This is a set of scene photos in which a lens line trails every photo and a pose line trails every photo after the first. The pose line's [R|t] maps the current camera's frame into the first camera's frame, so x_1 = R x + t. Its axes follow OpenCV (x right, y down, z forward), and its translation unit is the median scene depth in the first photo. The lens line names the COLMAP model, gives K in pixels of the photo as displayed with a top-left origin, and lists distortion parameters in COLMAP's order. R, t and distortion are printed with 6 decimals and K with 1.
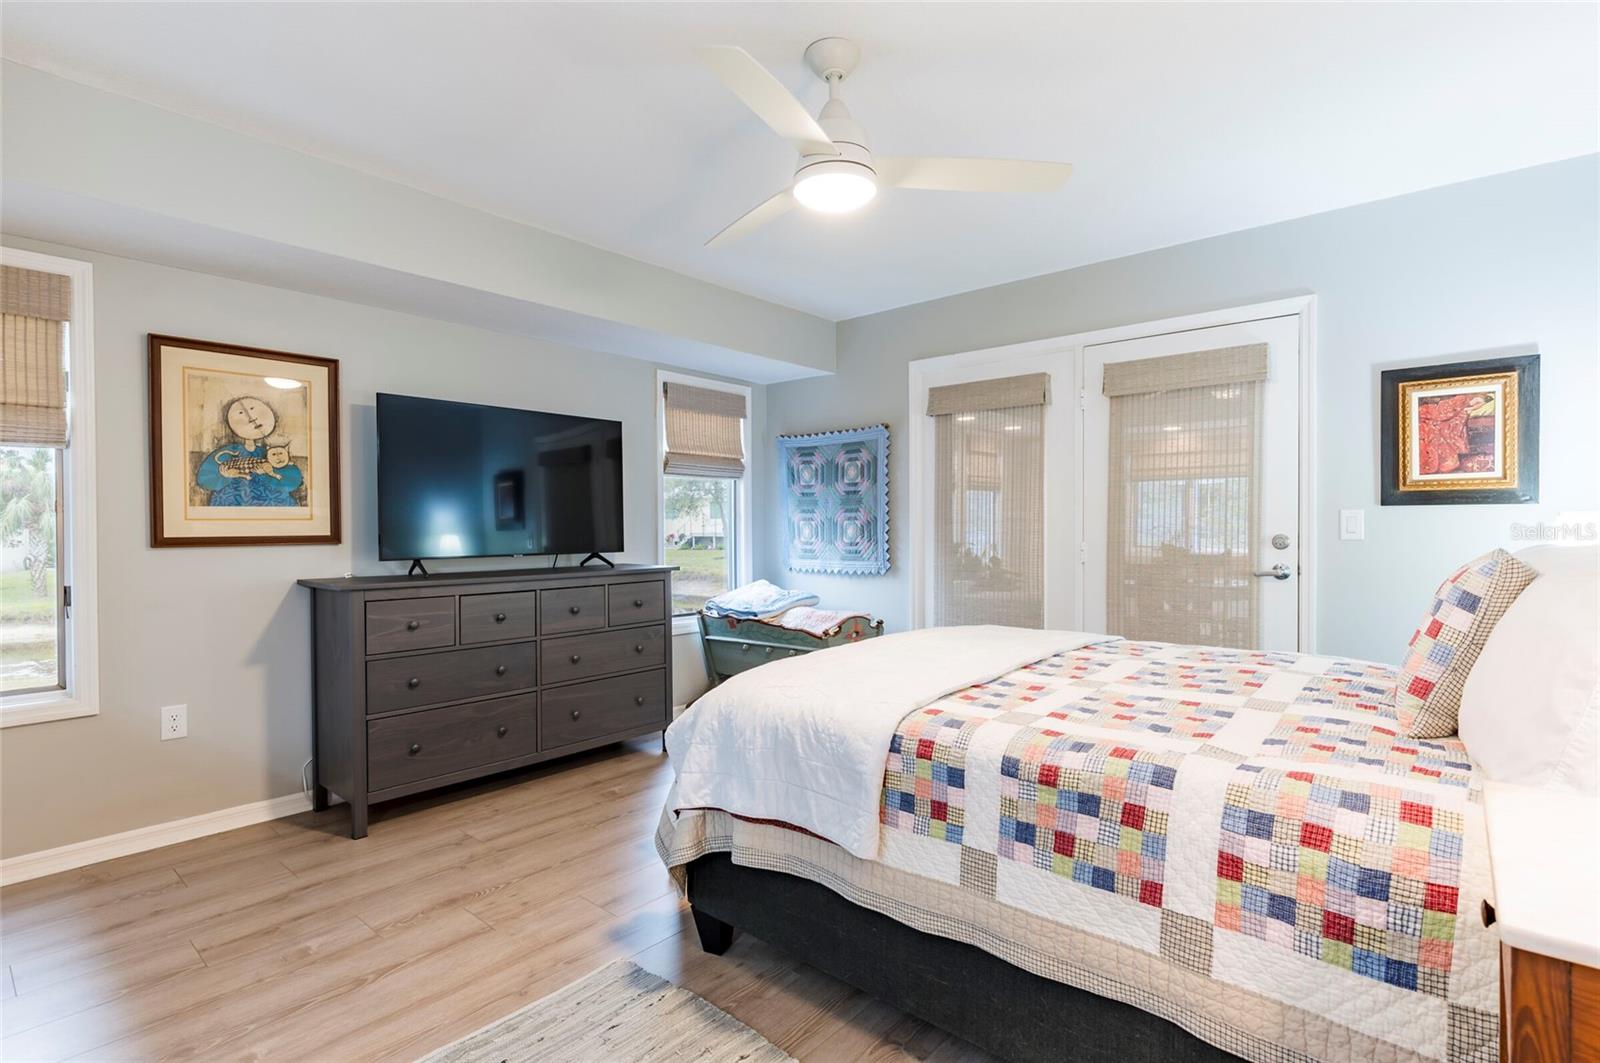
lens RADIAL K [[770.3, 0, 803.1], [0, 770.3, 531.5], [0, 0, 1]] dist [-0.002660, 0.000221]
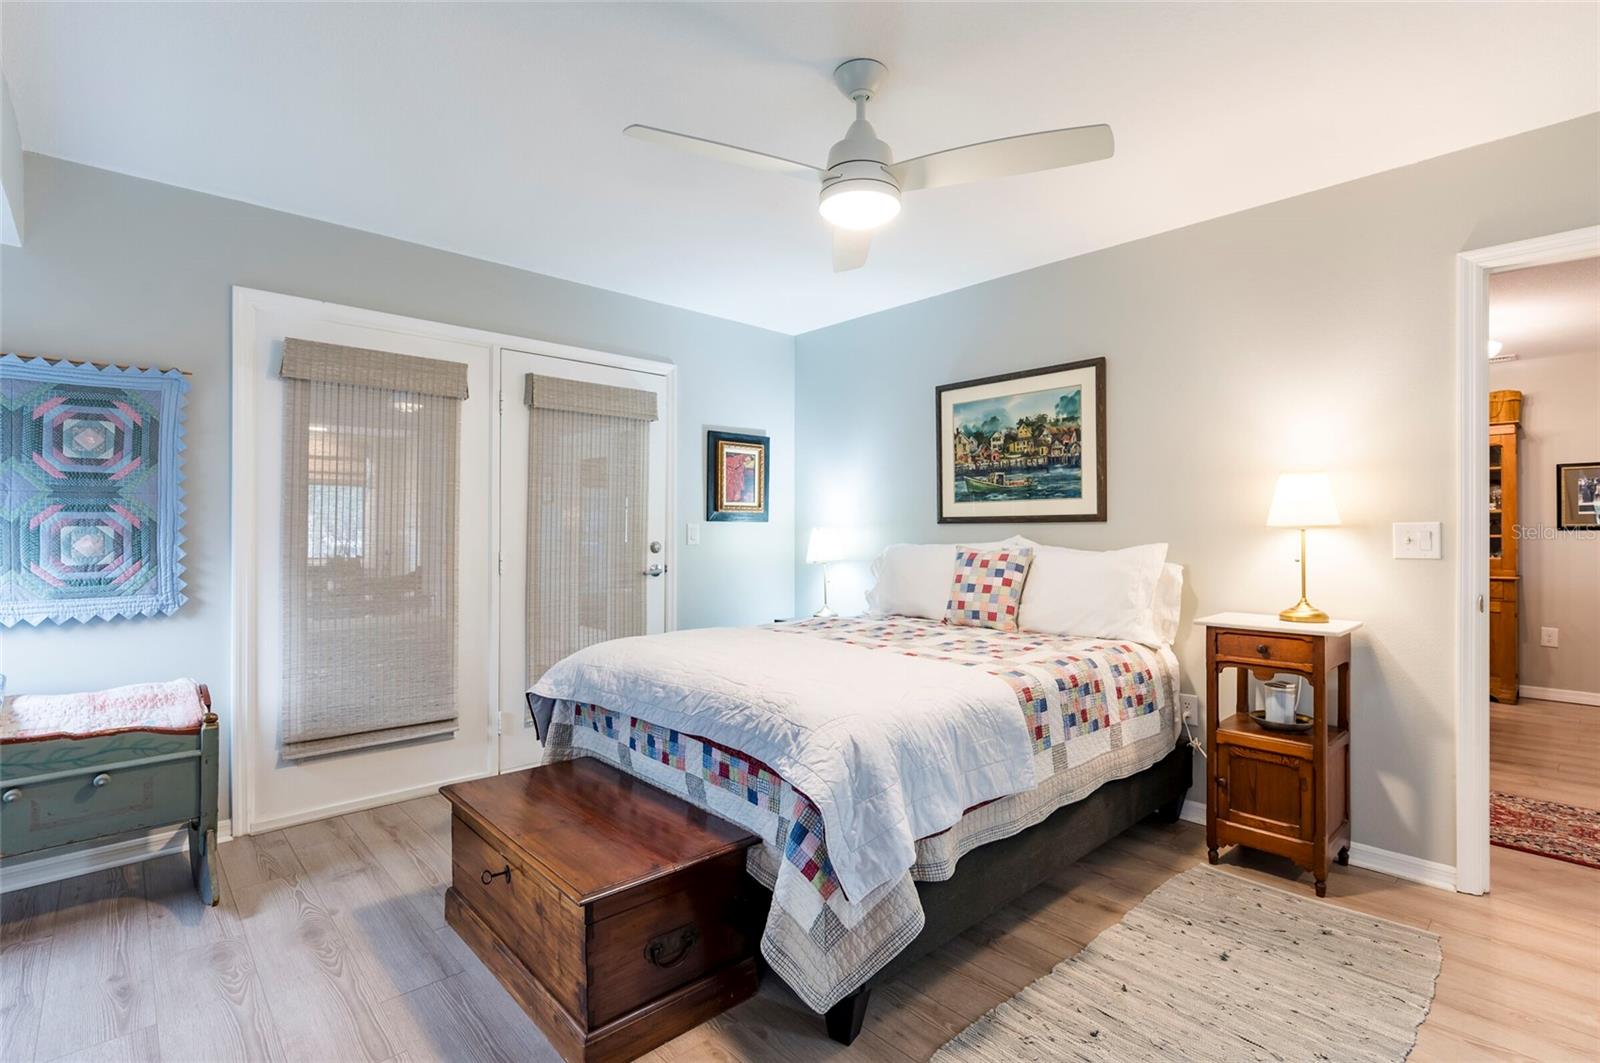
lens RADIAL K [[735.0, 0, 813.8], [0, 735.0, 531.0], [0, 0, 1]] dist [0.001203, 0.000219]
pose [[0.110072, 0.005715, 0.993907, -0.517590], [0.008872, 0.999938, -0.006732, -0.003075], [-0.993884, 0.009559, 0.110015, 0.529925]]
